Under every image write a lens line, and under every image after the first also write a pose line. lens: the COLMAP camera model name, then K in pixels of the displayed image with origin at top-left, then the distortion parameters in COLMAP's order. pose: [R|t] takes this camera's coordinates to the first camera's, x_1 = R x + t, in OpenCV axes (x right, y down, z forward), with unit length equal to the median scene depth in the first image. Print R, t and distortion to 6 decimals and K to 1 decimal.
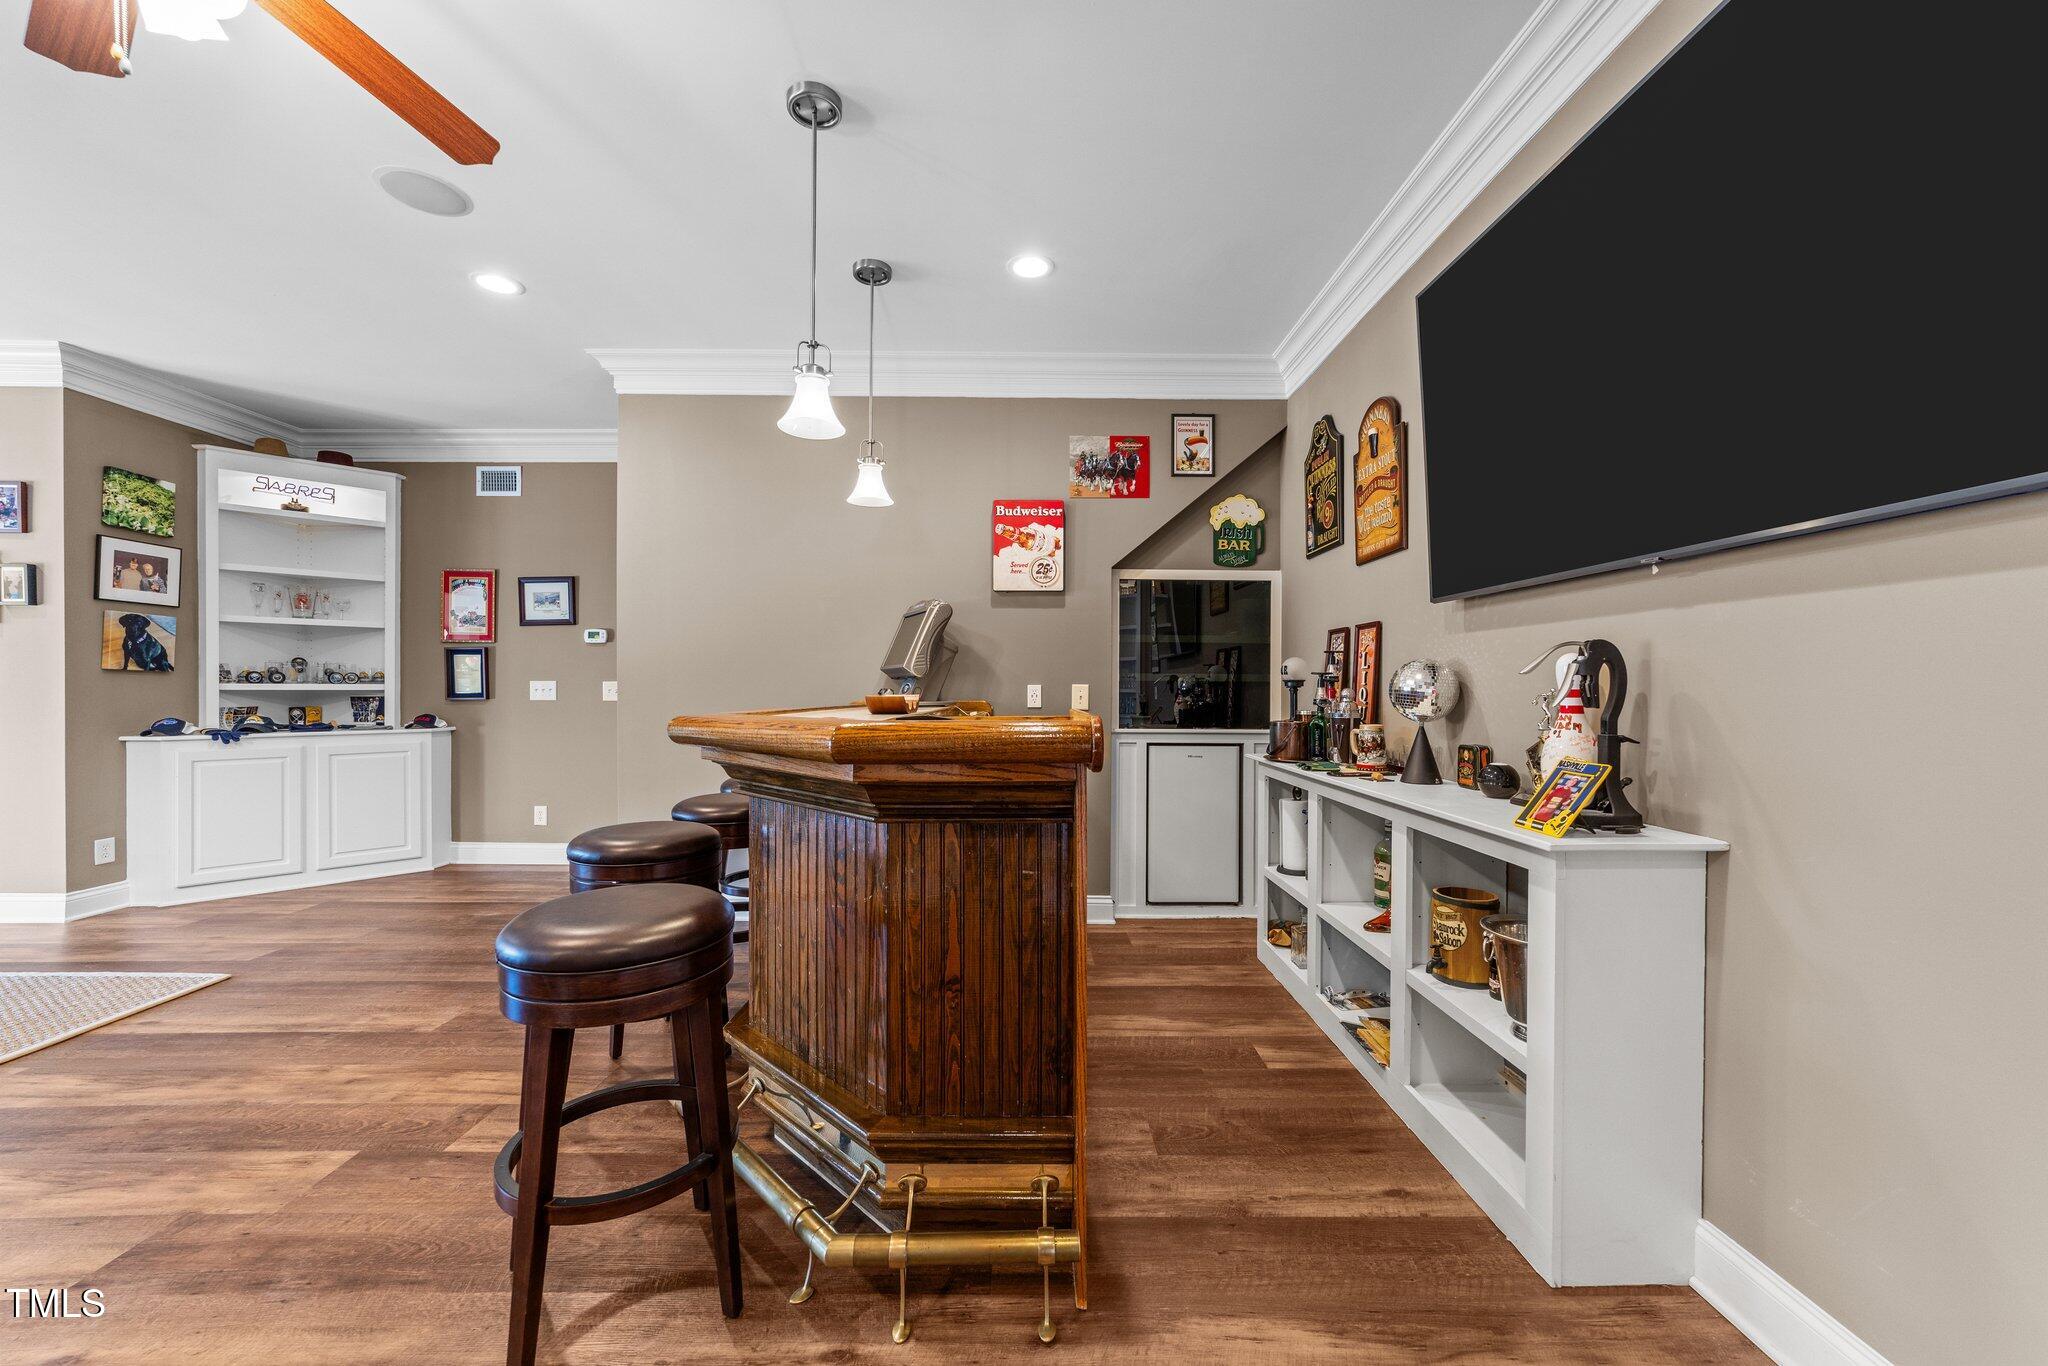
lens RADIAL K [[778.7, 0, 1027.1], [0, 778.7, 684.1], [0, 0, 1]] dist [-0.001318, 0.000910]
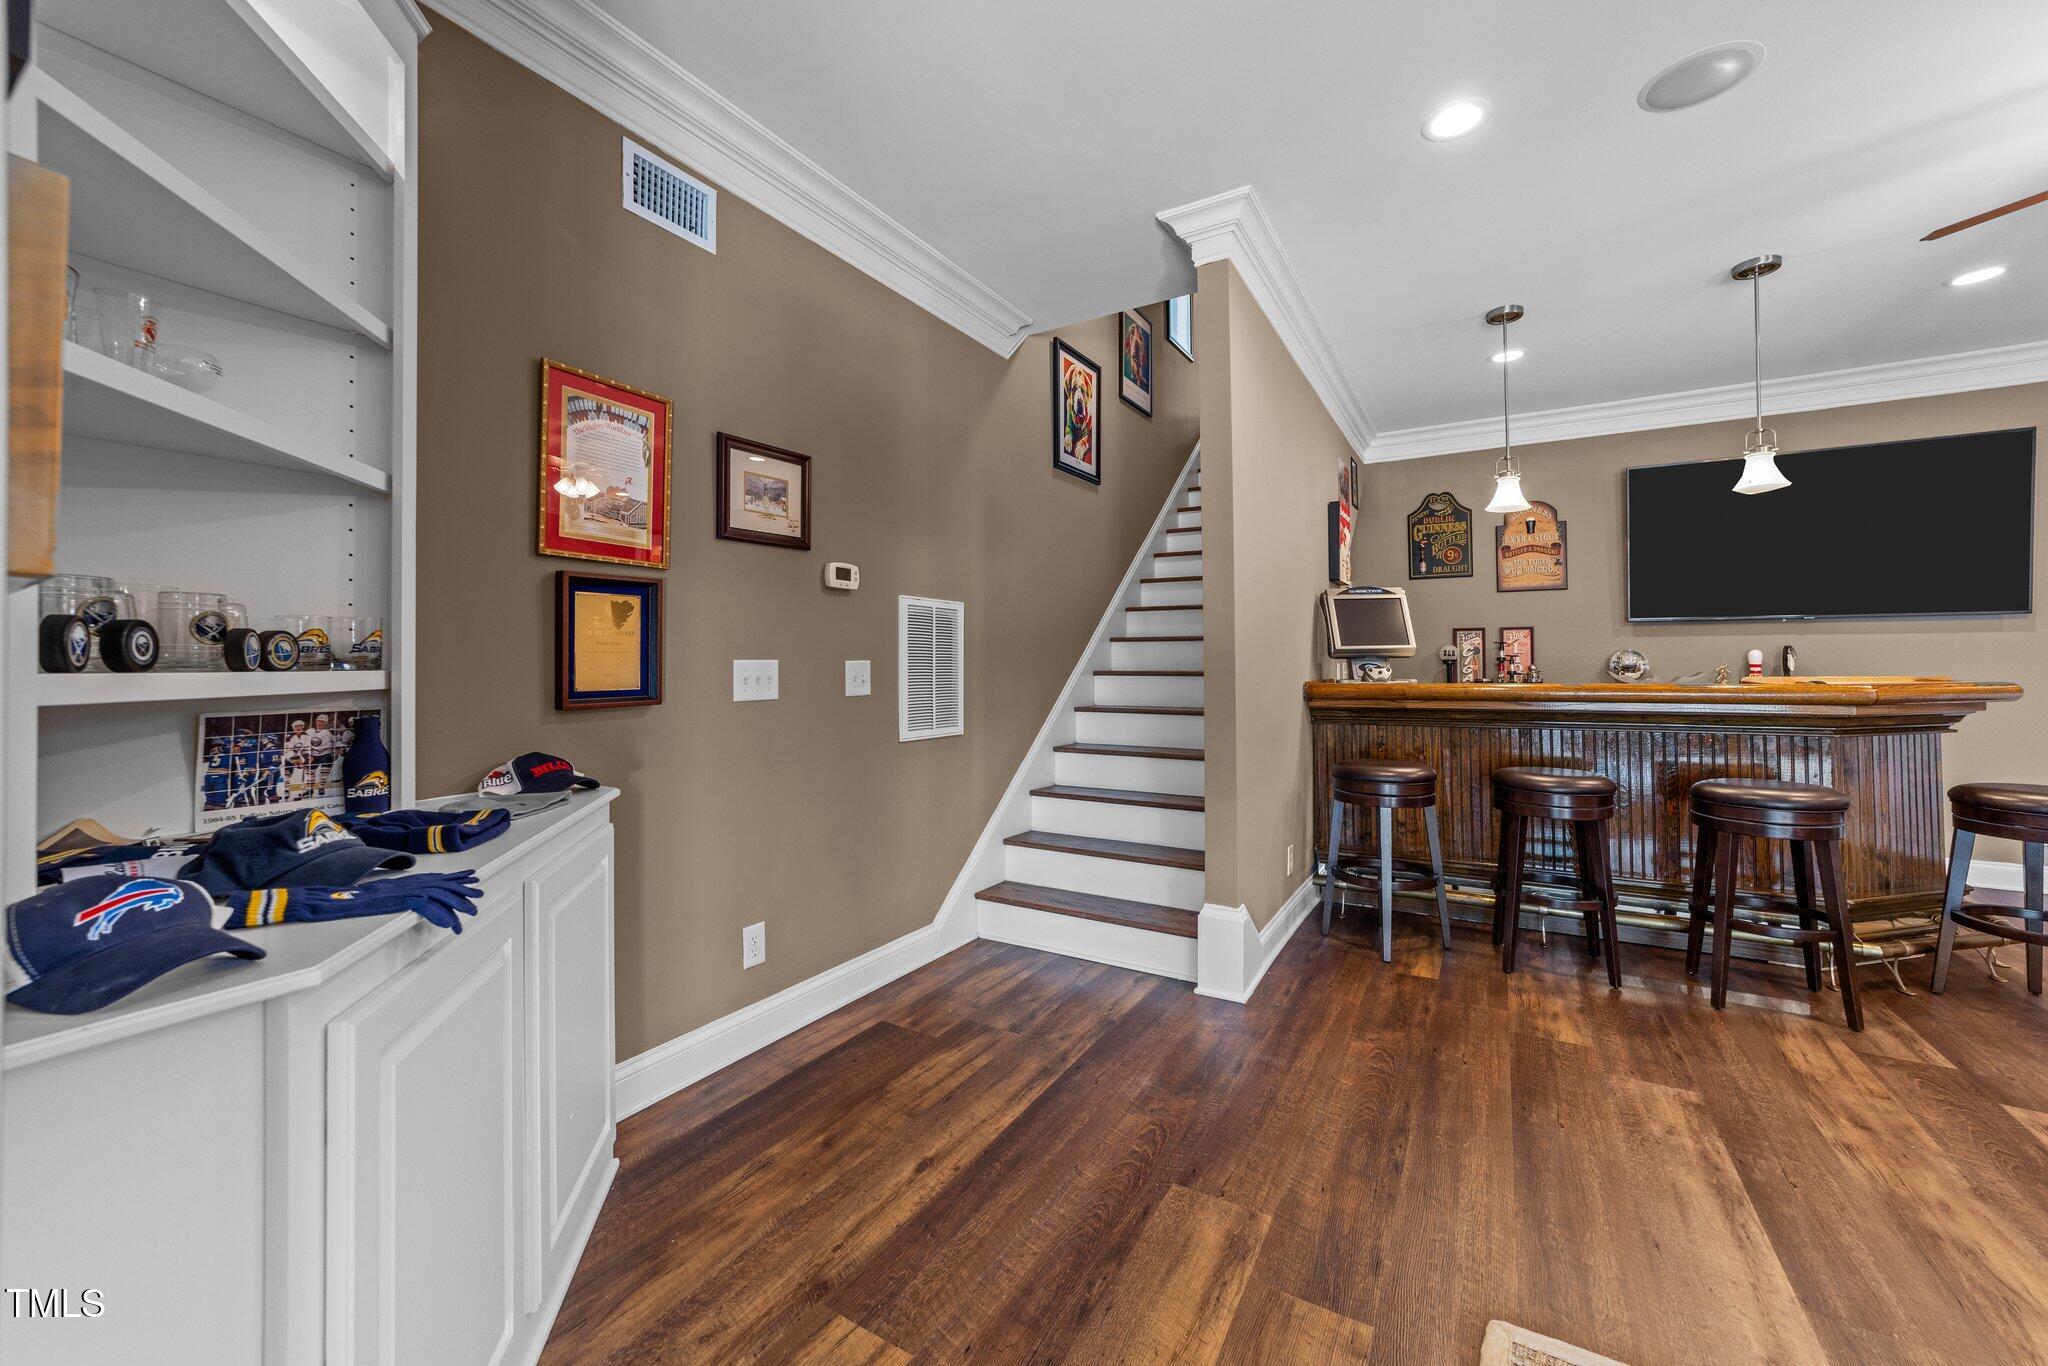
lens RADIAL K [[778.7, 0, 1038.6], [0, 778.7, 652.0], [0, 0, 1]] dist [-0.001318, 0.000910]
pose [[0.514238, 0.008239, 0.857608, -0.945114], [0.003546, 0.999925, -0.011733, -0.002579], [-0.857640, 0.009075, 0.514171, 0.607159]]
